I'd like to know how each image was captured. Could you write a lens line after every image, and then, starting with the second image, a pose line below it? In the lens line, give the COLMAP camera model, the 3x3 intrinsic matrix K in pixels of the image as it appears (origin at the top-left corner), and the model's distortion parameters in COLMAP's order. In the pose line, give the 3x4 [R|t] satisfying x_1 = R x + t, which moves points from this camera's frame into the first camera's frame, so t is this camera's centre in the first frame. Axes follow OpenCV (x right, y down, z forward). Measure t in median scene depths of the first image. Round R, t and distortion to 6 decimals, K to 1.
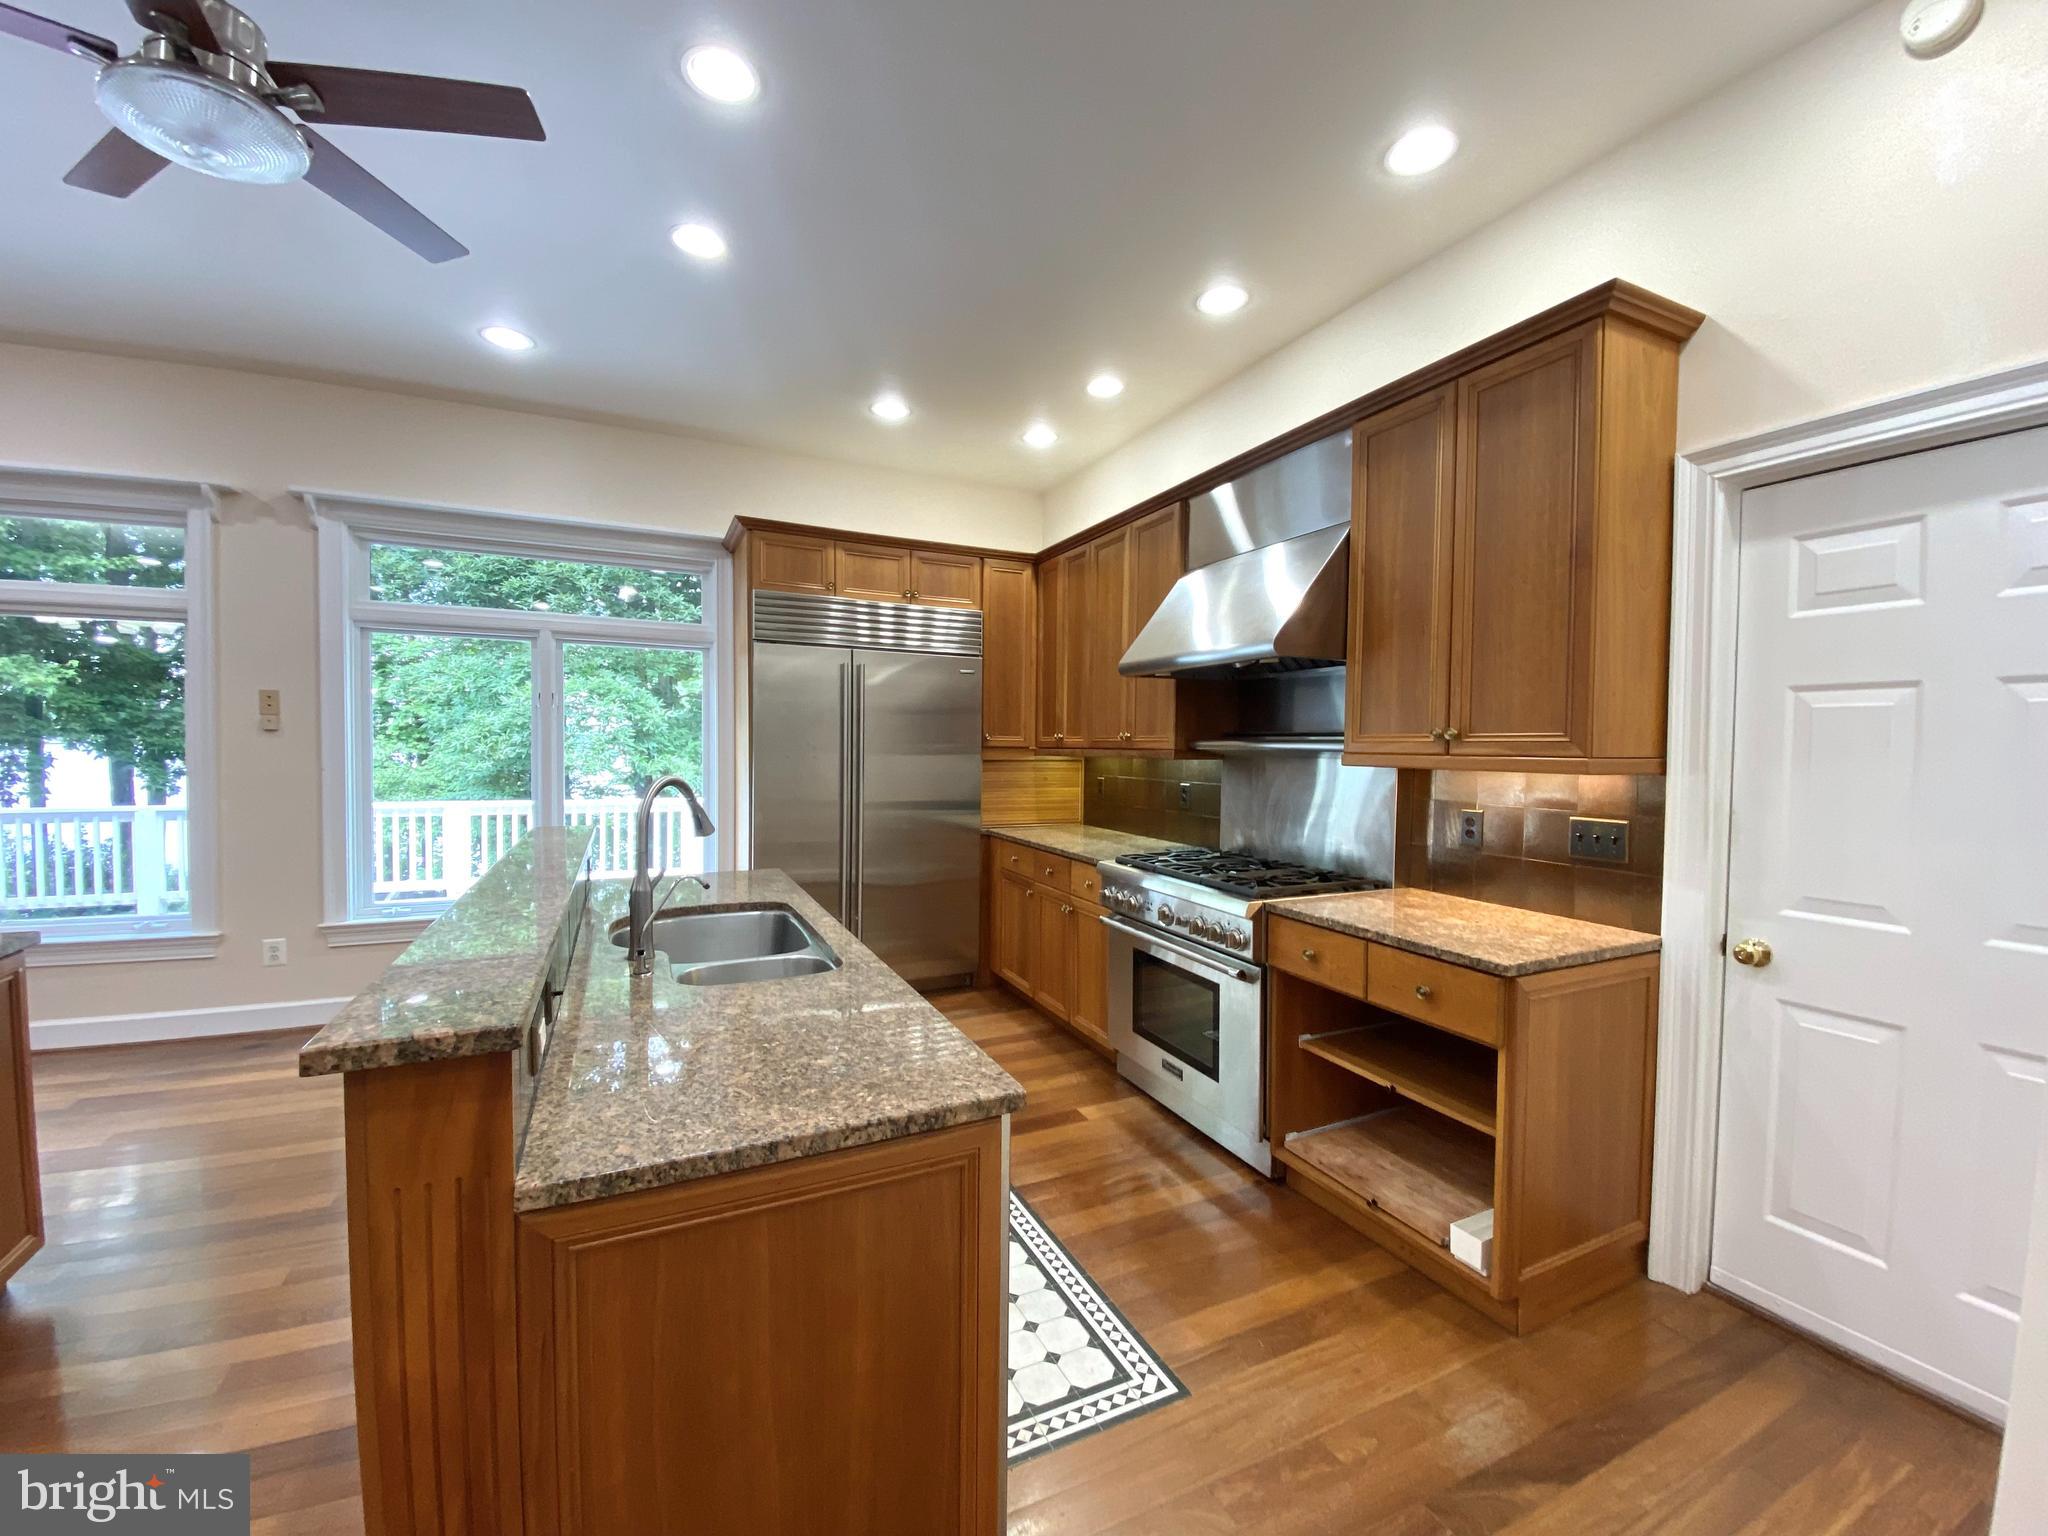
lens RADIAL K [[827.6, 0, 1024.0], [0, 827.6, 768.0], [0, 0, 1]] dist [0.017016, -0.018492]
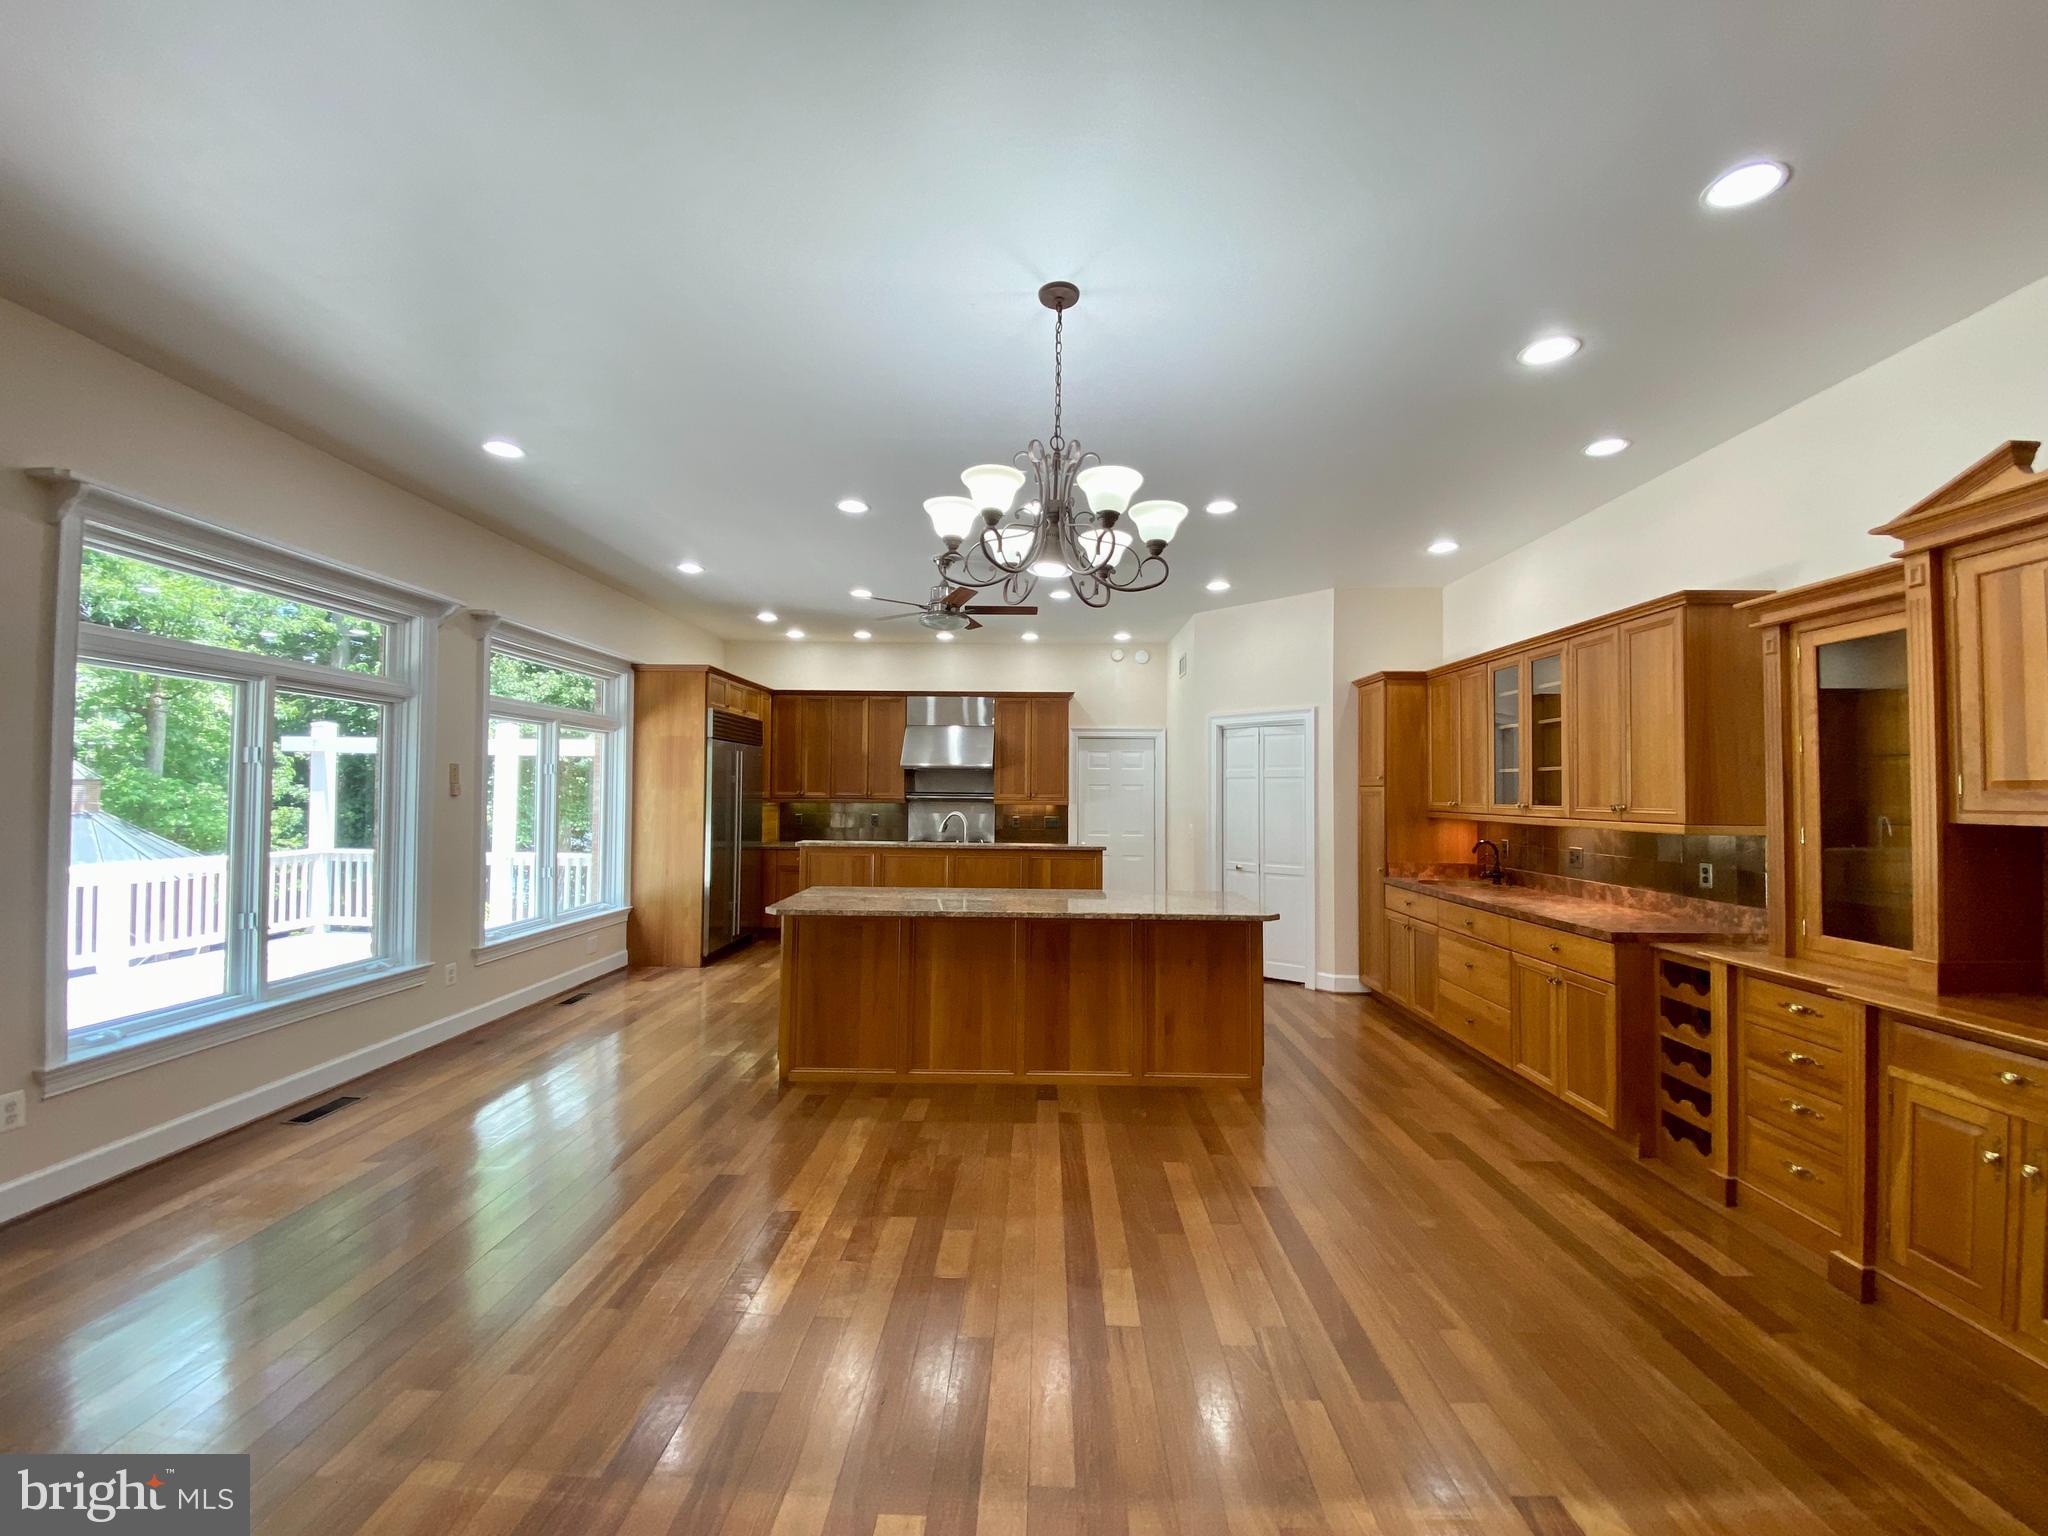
lens RADIAL K [[828.6, 0, 1031.9], [0, 828.6, 743.1], [0, 0, 1]] dist [0.055298, -0.000029]
pose [[0.442177, 0.047173, 0.895686, -1.809535], [0.019670, 0.997866, -0.062265, -0.028067], [-0.896712, 0.045150, 0.440306, -0.391525]]
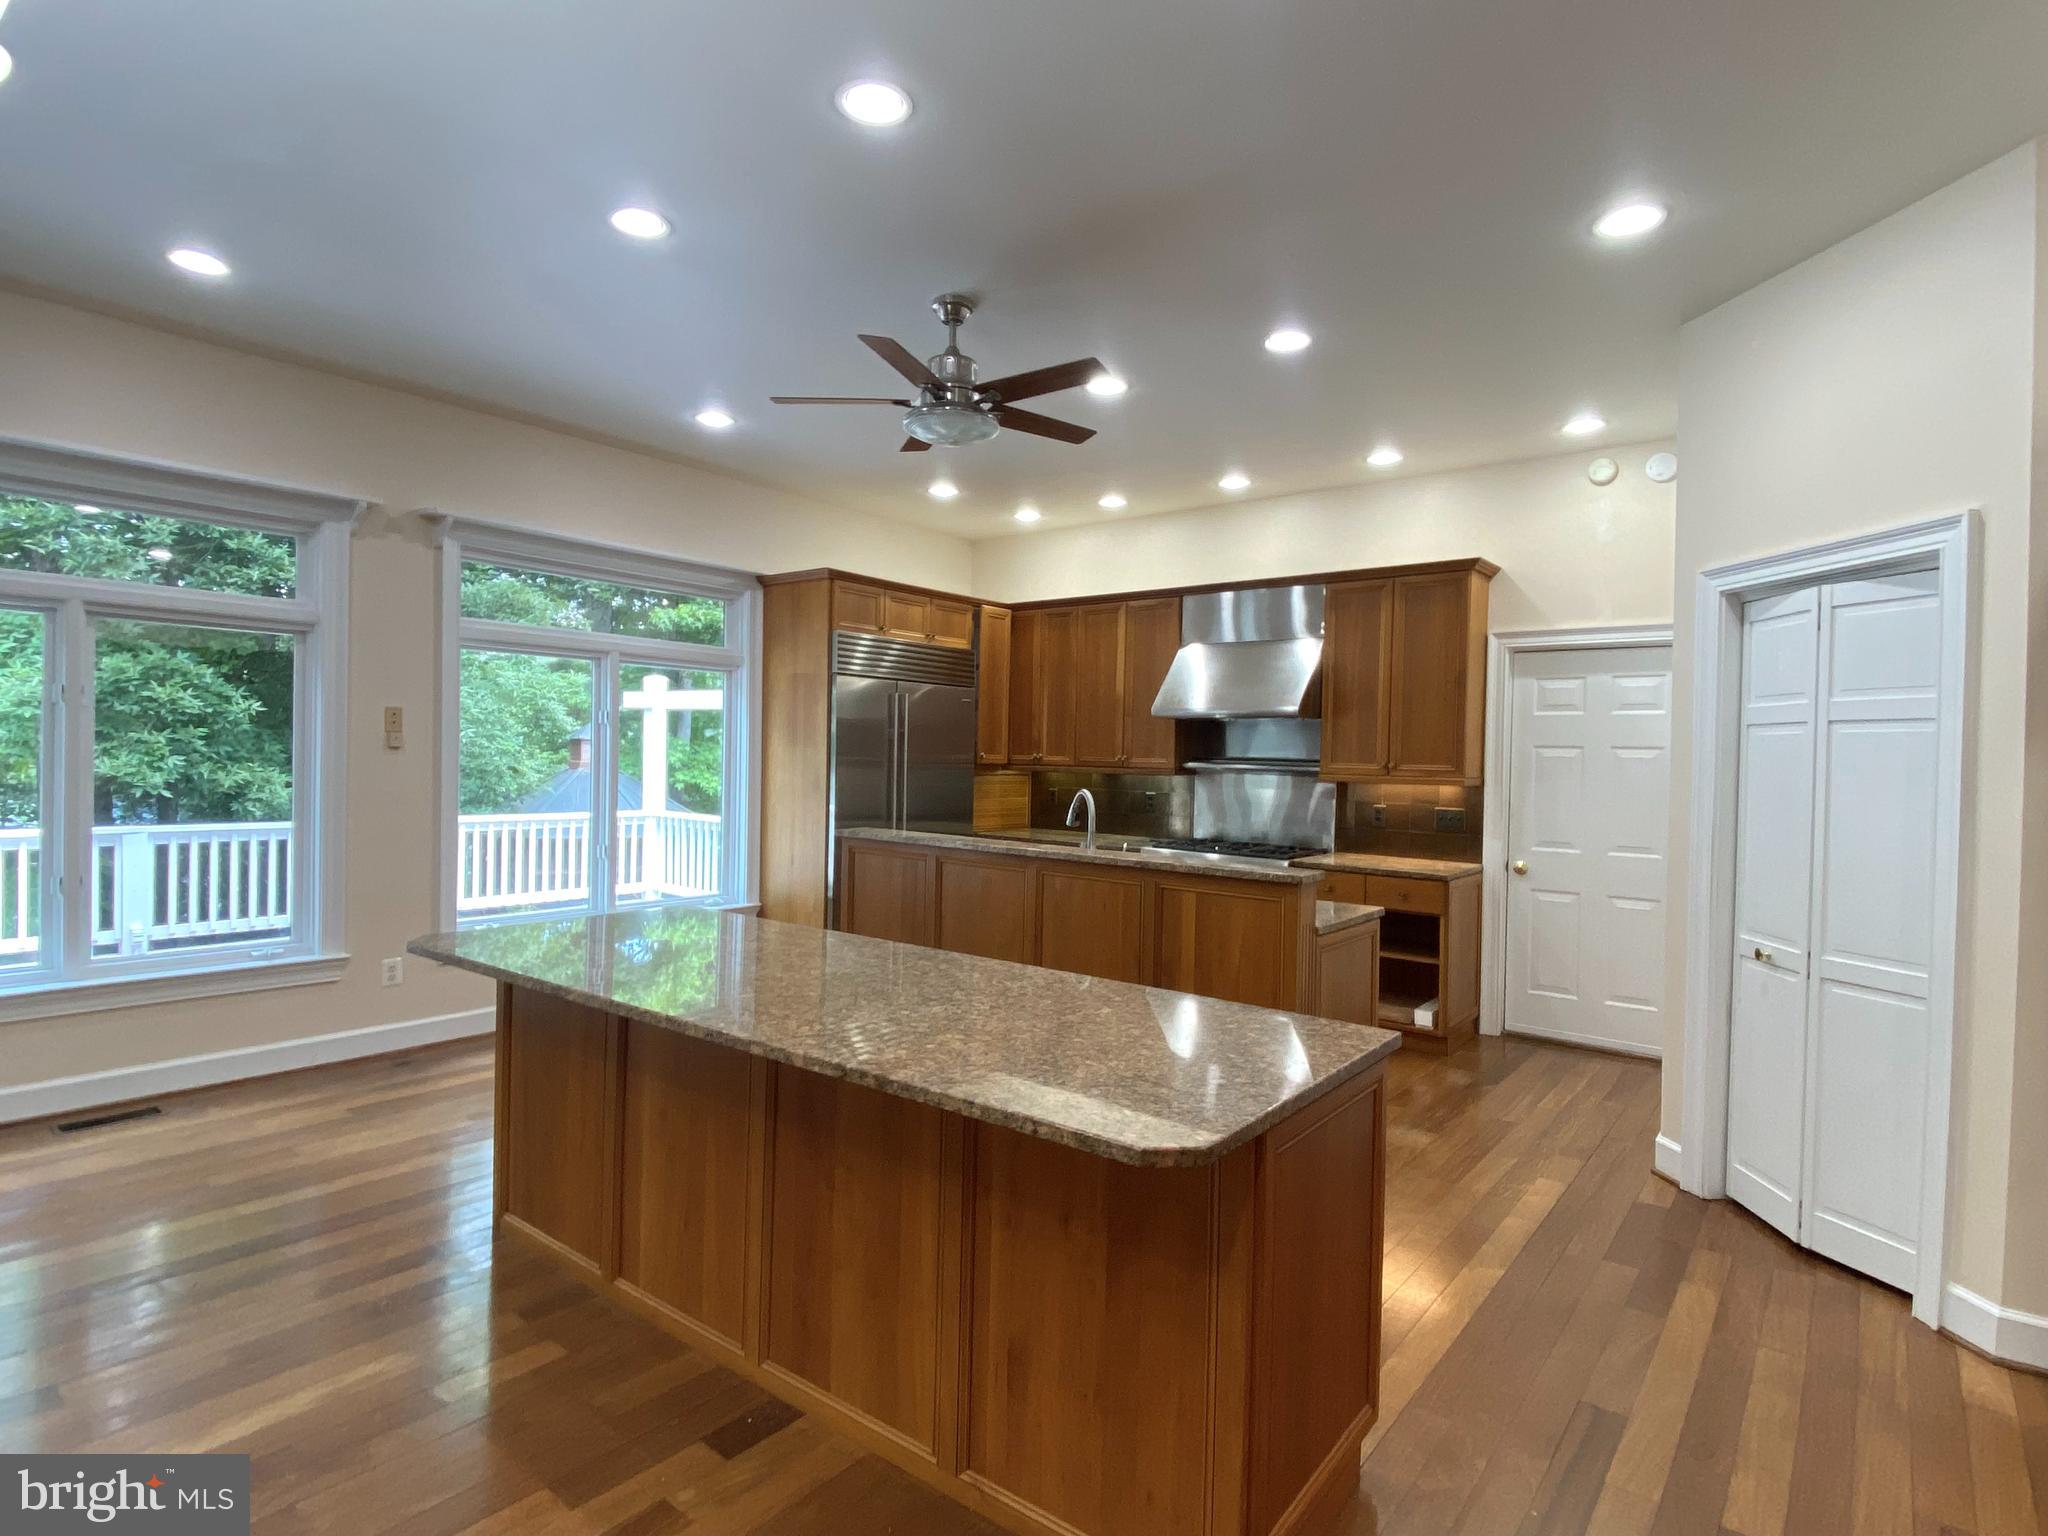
lens RADIAL K [[1079.5, 0, 1024.0], [0, 1079.5, 768.0], [0, 0, 1]] dist [0.051798, -0.032094]
pose [[0.893829, 0.001573, 0.448406, -0.890504], [0.001277, 0.999981, -0.006054, -0.013431], [-0.448407, 0.005984, 0.893810, -0.551398]]
